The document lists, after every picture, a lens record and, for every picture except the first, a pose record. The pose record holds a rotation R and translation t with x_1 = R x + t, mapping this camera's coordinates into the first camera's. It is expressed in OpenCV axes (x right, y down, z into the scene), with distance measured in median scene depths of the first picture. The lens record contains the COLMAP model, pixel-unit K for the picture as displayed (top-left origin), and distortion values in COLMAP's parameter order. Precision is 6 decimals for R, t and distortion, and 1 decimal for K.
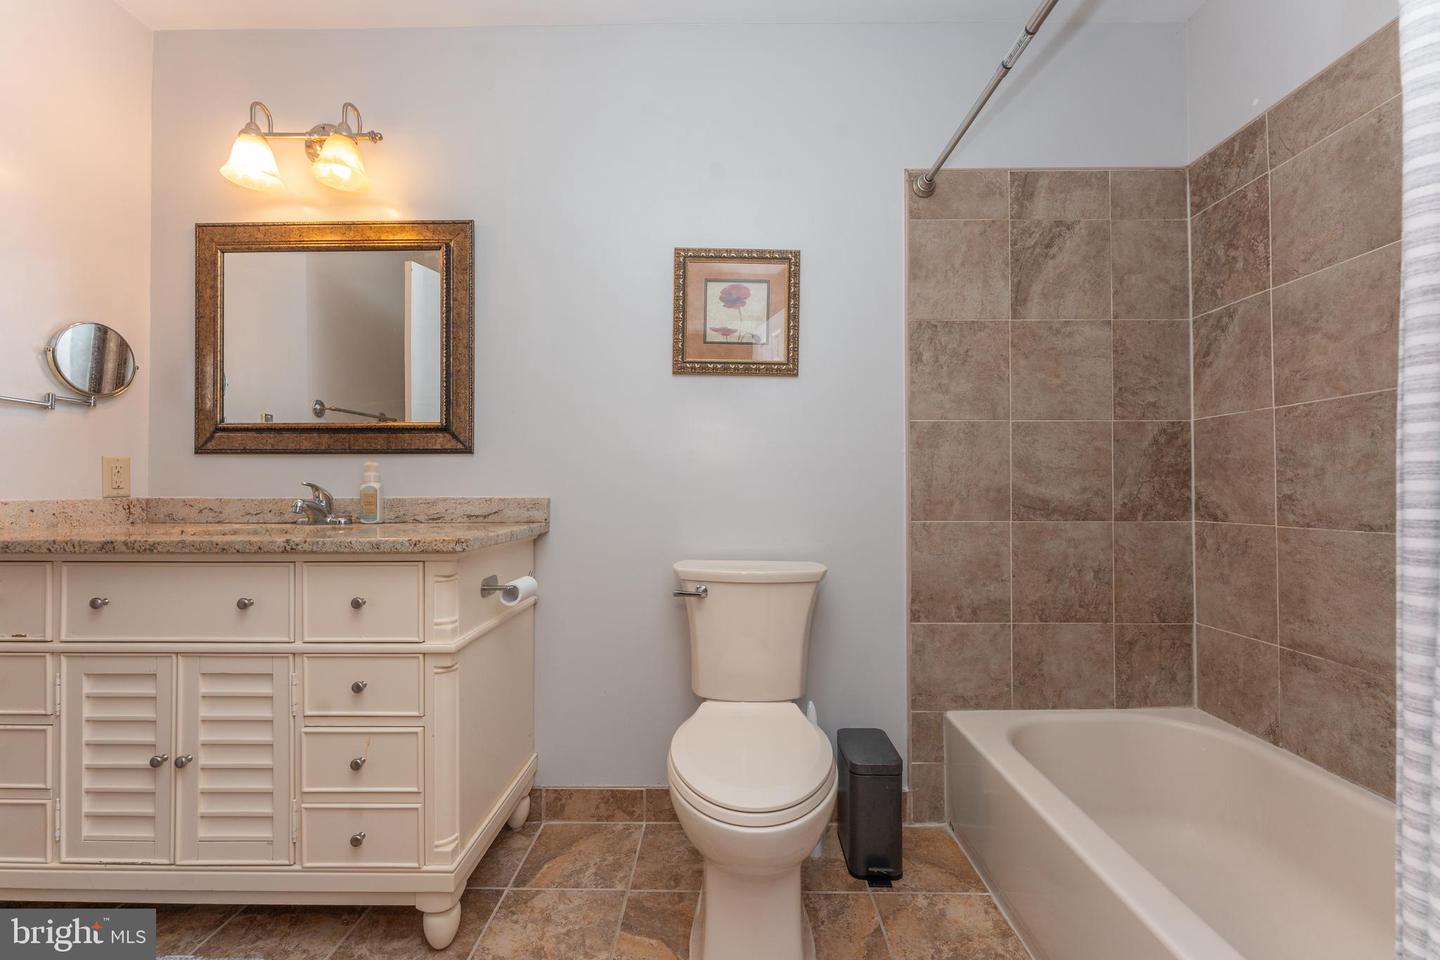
lens RADIAL K [[587.9, 0, 726.4], [0, 587.9, 483.2], [0, 0, 1]] dist [-0.000502, 0.000131]
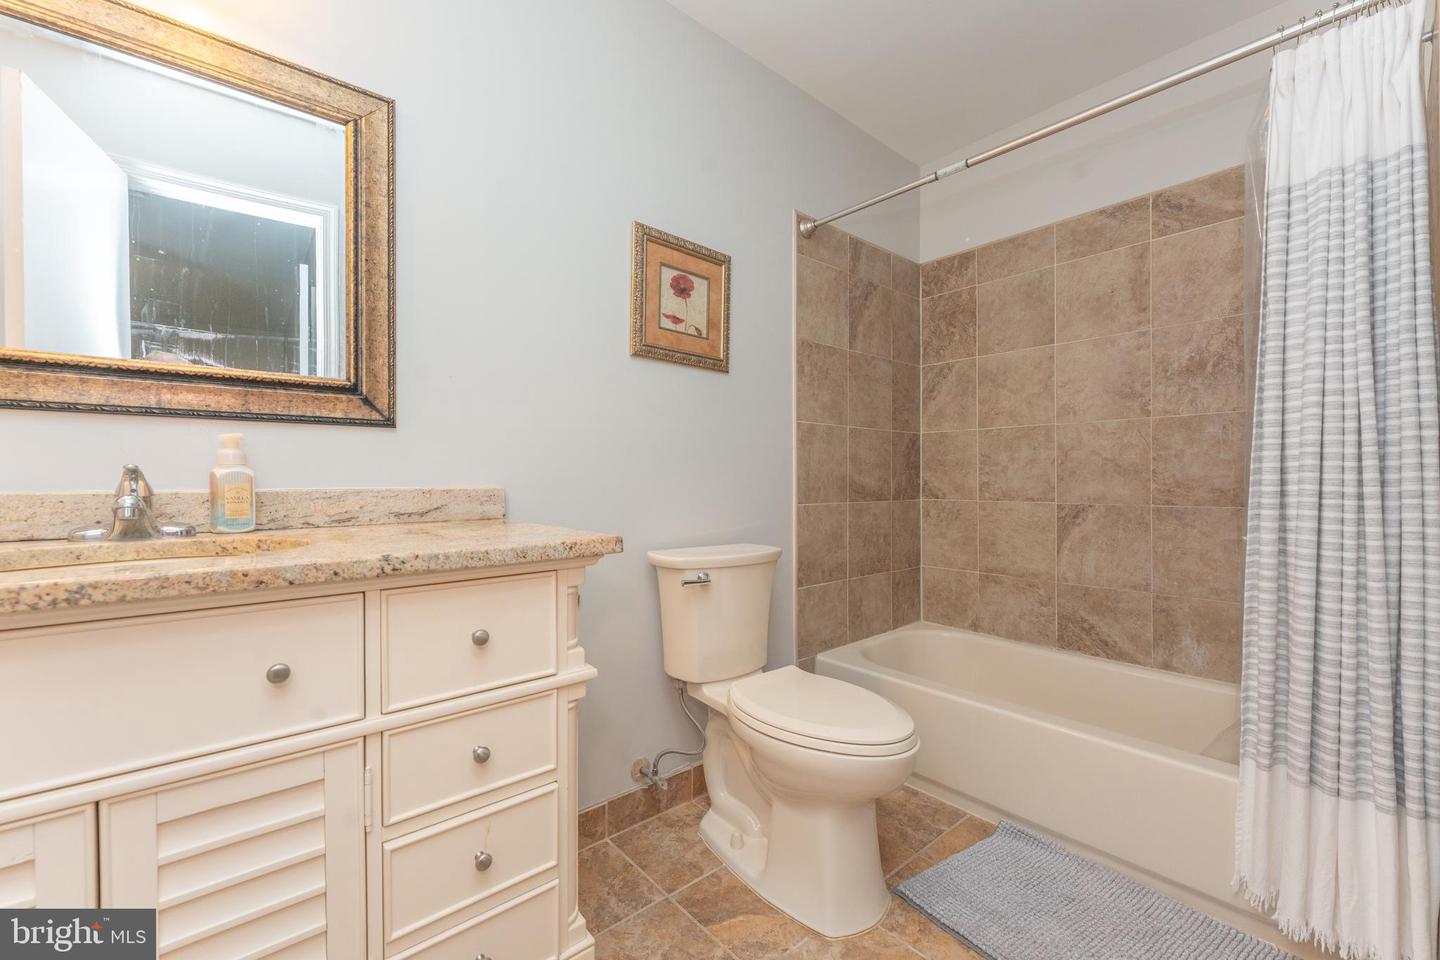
lens RADIAL K [[587.9, 0, 726.4], [0, 587.9, 483.2], [0, 0, 1]] dist [-0.000502, 0.000131]
pose [[0.751771, -0.004113, 0.659411, -0.603342], [-0.008134, 0.999847, 0.015510, 0.002993], [-0.659374, -0.017024, 0.751623, 0.190005]]
